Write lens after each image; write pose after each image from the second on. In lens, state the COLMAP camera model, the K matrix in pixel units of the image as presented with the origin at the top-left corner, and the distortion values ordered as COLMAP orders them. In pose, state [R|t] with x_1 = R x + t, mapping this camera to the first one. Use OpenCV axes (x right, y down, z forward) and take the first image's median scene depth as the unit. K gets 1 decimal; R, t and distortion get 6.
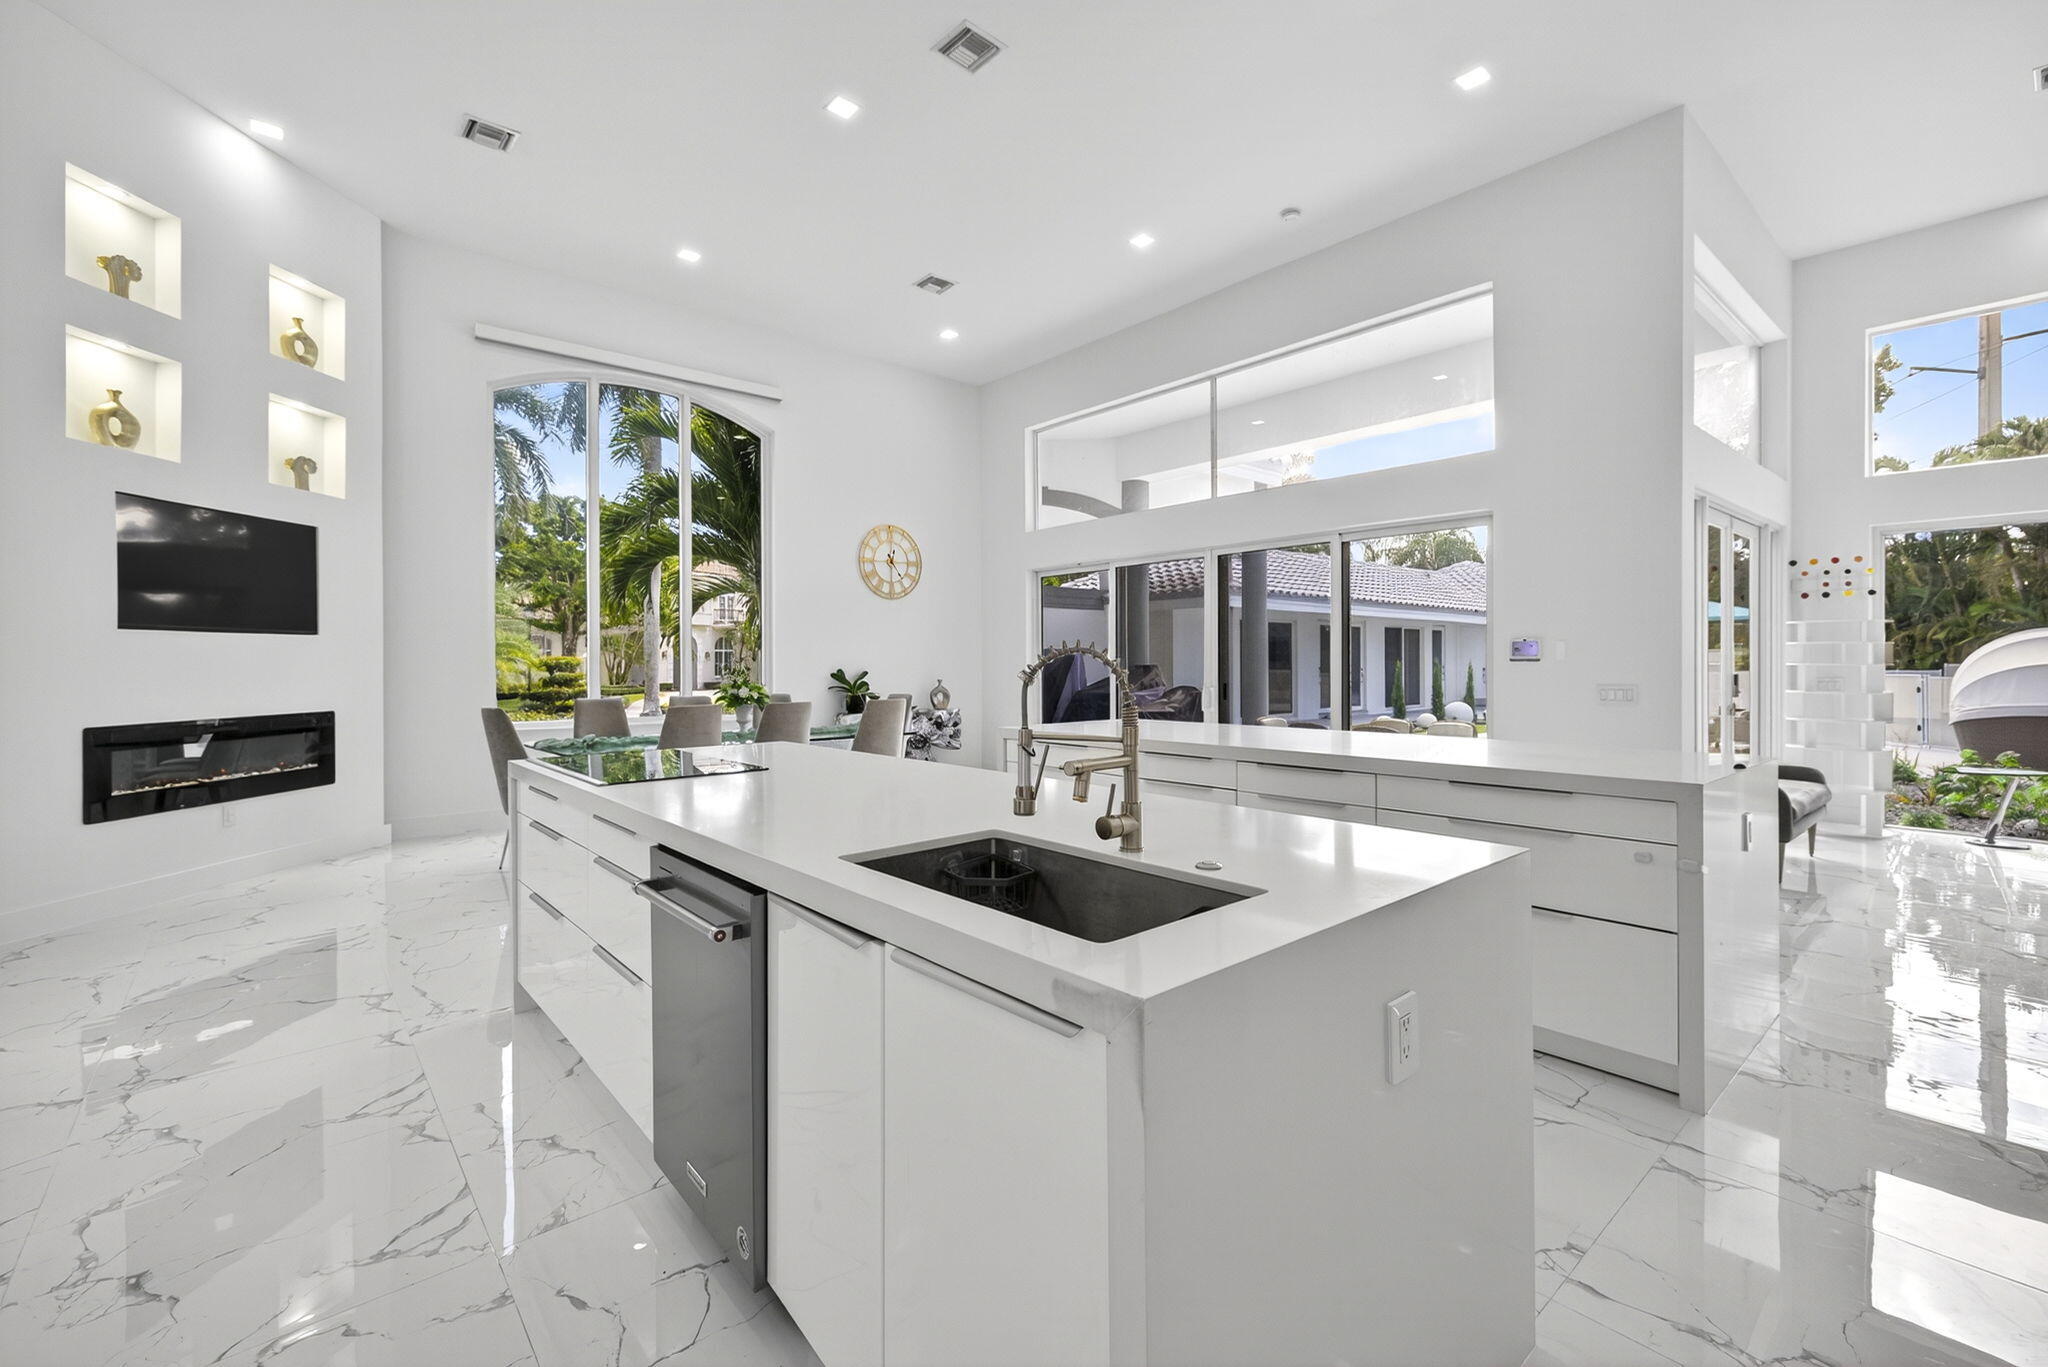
lens RADIAL K [[890.0, 0, 1028.0], [0, 890.0, 653.6], [0, 0, 1]] dist [0.012334, -0.000047]
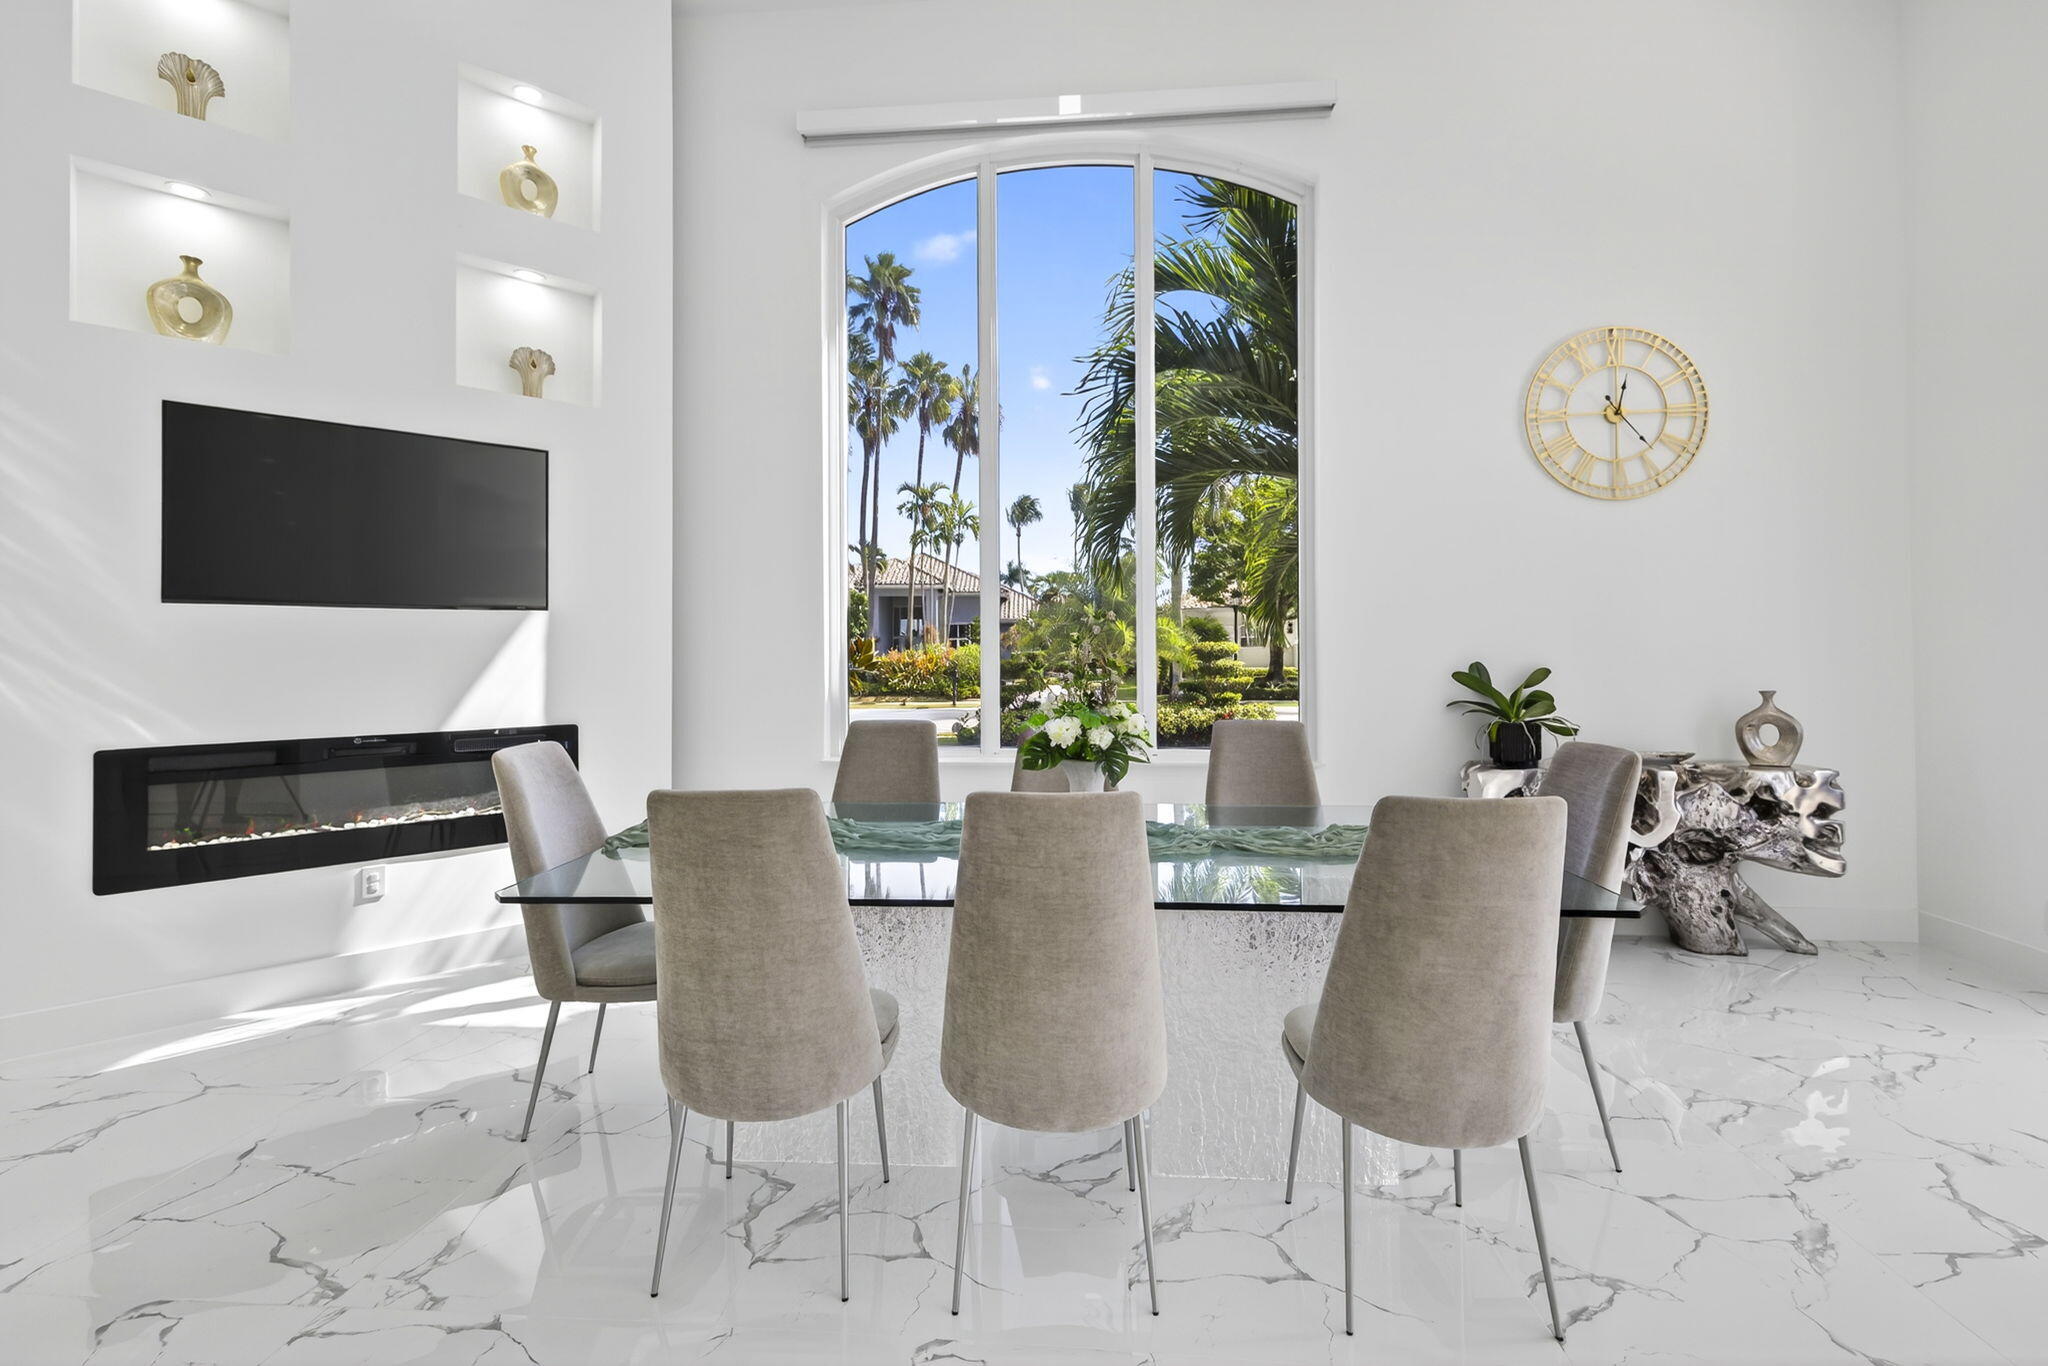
lens RADIAL K [[890.0, 0, 1028.0], [0, 890.0, 653.1], [0, 0, 1]] dist [0.012334, -0.000047]
pose [[0.694054, -0.008723, -0.719870, -0.042149], [0.011625, 0.999932, -0.000909, 0.009484], [0.719829, -0.007738, 0.694108, 0.512653]]
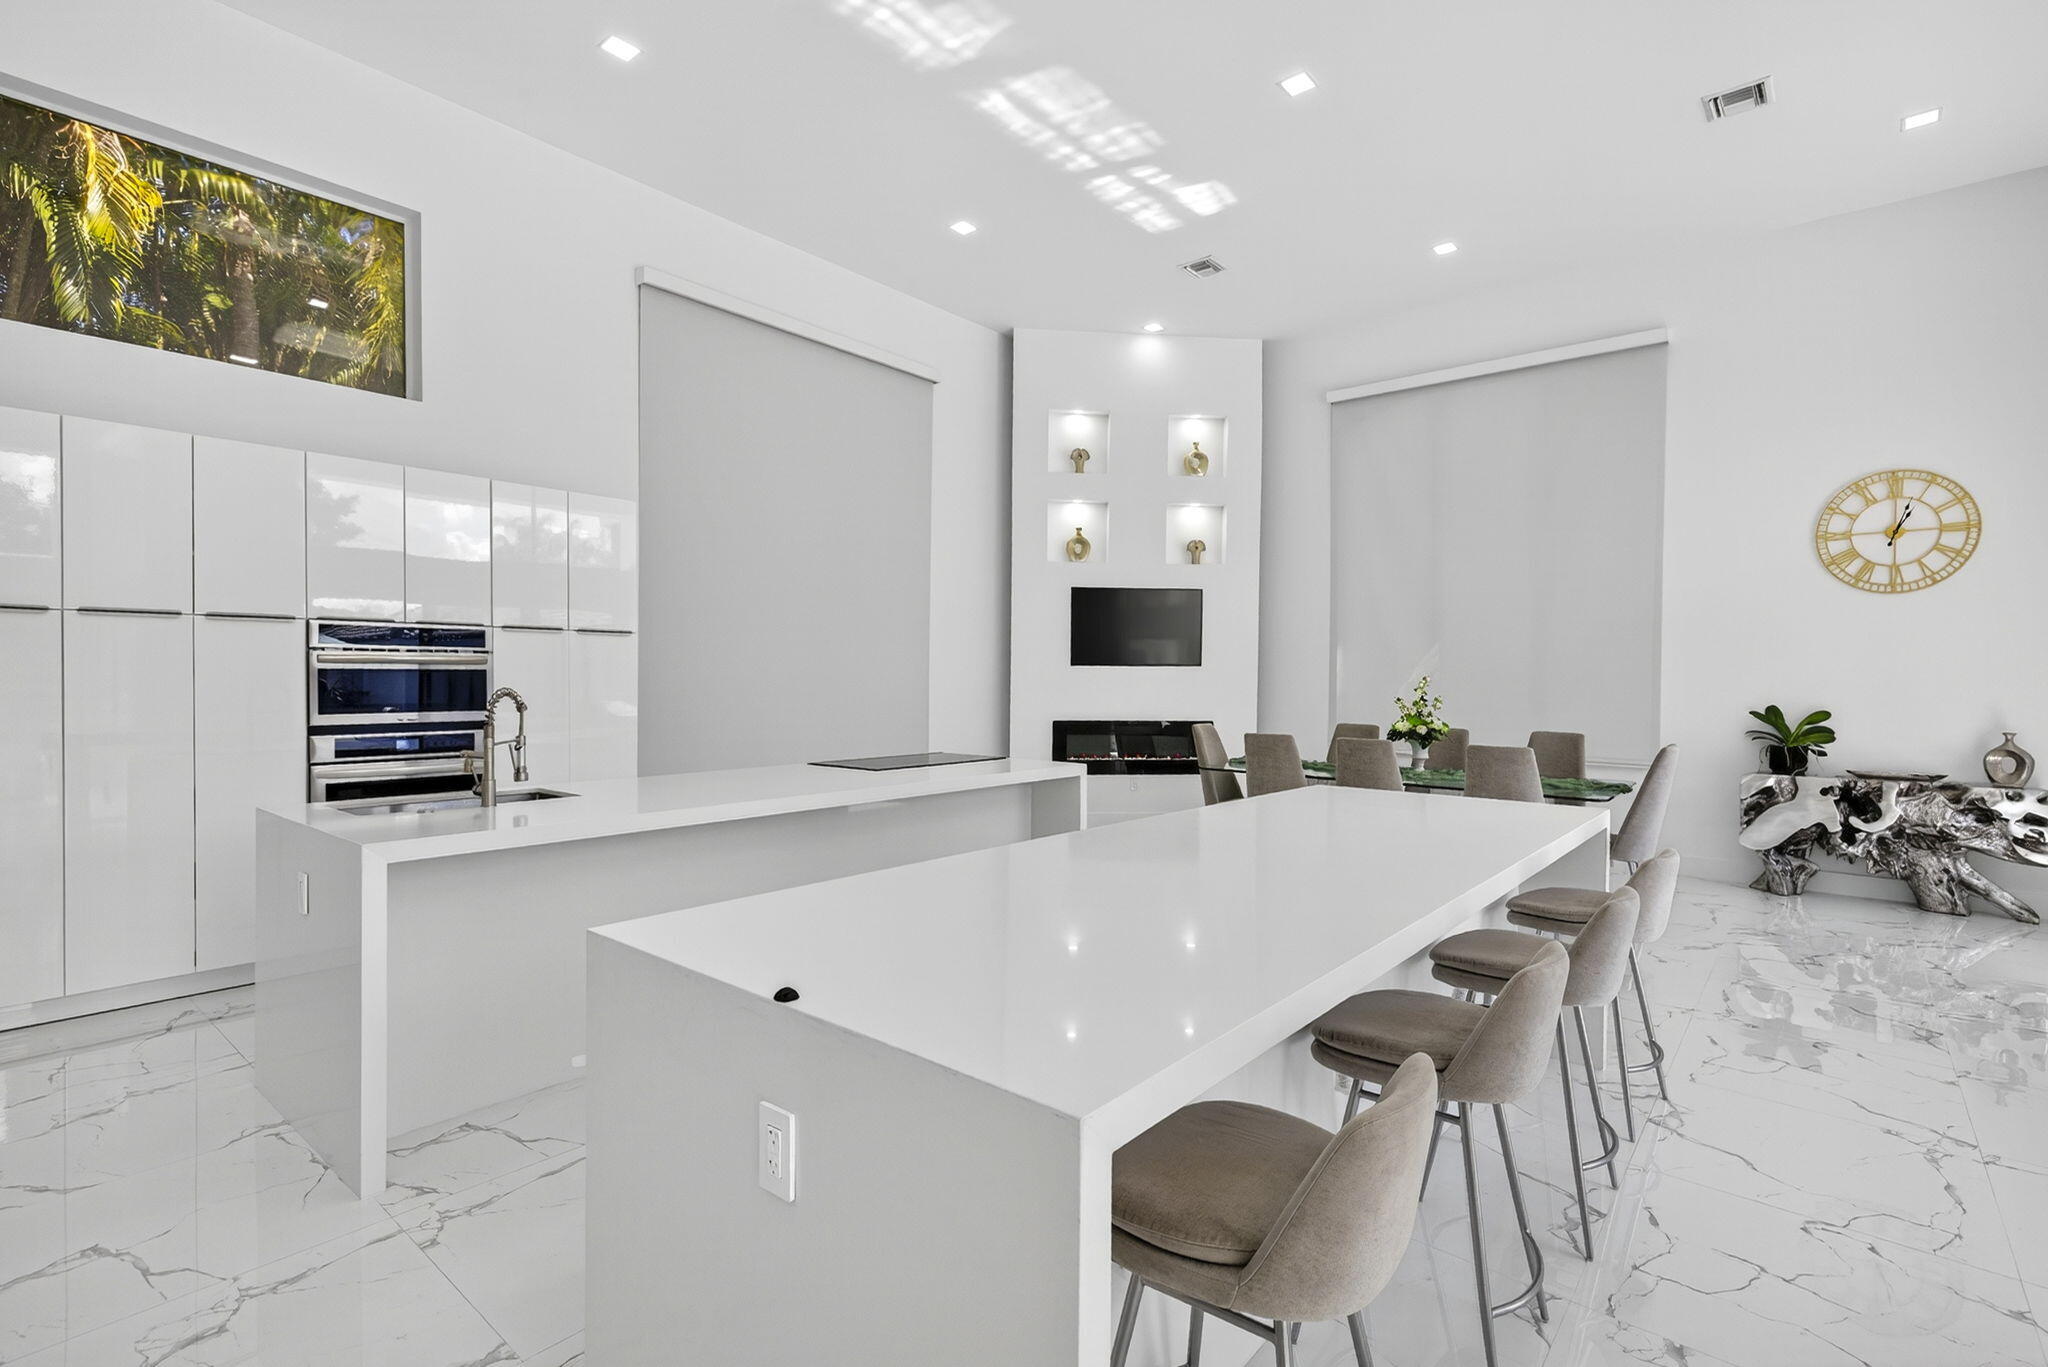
lens RADIAL K [[963.1, 0, 1024.0], [0, 963.1, 683.5], [0, 0, 1]] dist [-0.001106, 0.000086]
pose [[0.128905, 0.013891, -0.991560, 0.424460], [0.000028, 0.999902, 0.014011, -0.009491], [0.991657, -0.001834, 0.128892, 0.343990]]
